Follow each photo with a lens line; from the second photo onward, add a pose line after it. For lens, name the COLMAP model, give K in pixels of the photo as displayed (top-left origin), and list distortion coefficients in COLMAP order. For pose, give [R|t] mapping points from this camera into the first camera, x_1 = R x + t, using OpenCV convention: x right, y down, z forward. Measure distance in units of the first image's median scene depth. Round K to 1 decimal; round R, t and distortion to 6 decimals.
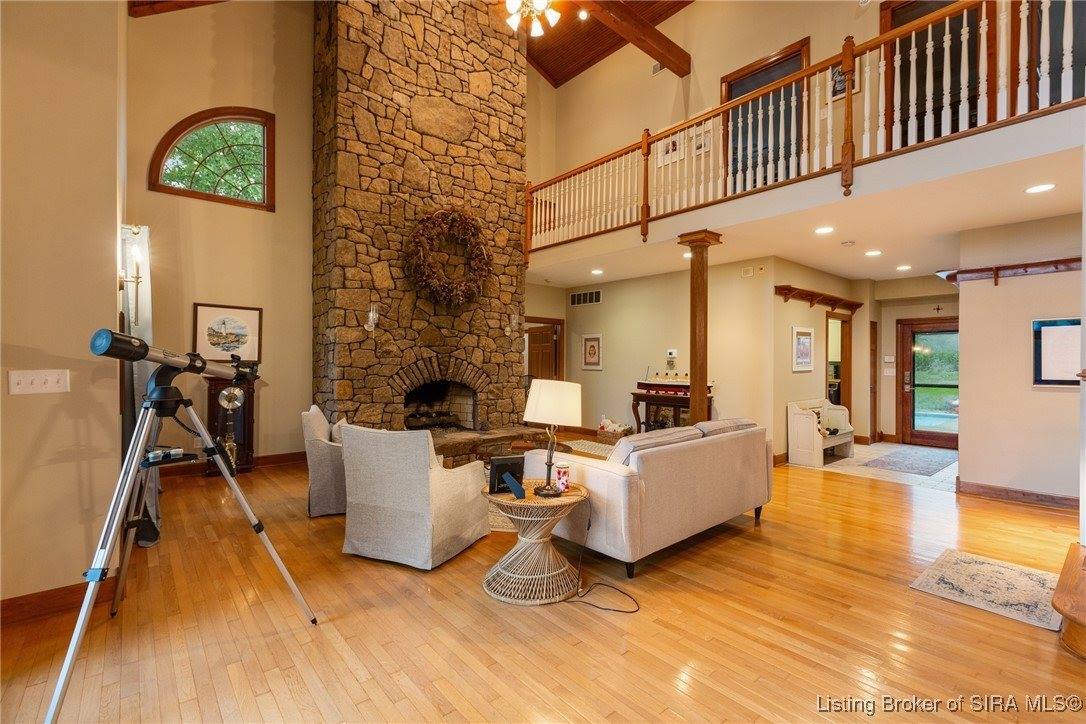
lens RADIAL K [[484.9, 0, 545.9], [0, 484.9, 358.5], [0, 0, 1]] dist [-0.005613, 0.001287]
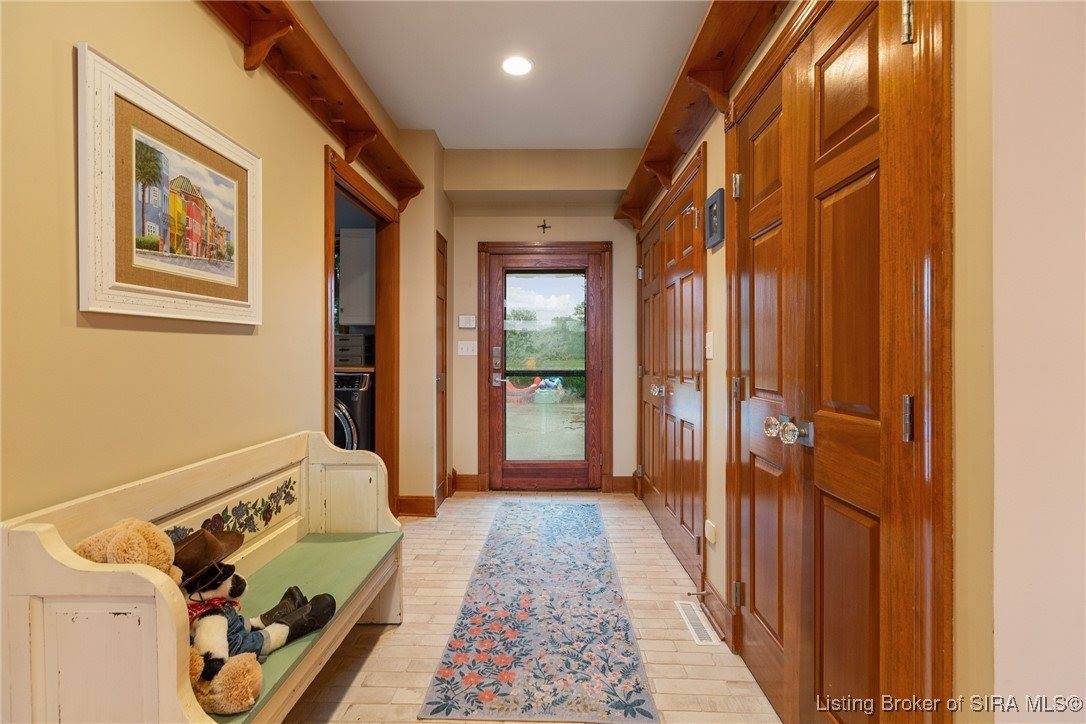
lens RADIAL K [[484.9, 0, 542.3], [0, 484.9, 356.3], [0, 0, 1]] dist [-0.005613, 0.001287]
pose [[0.659630, -0.009793, 0.751526, 0.395239], [-0.000443, 0.999910, 0.013419, 0.030050], [-0.751590, -0.009185, 0.659567, 0.625713]]
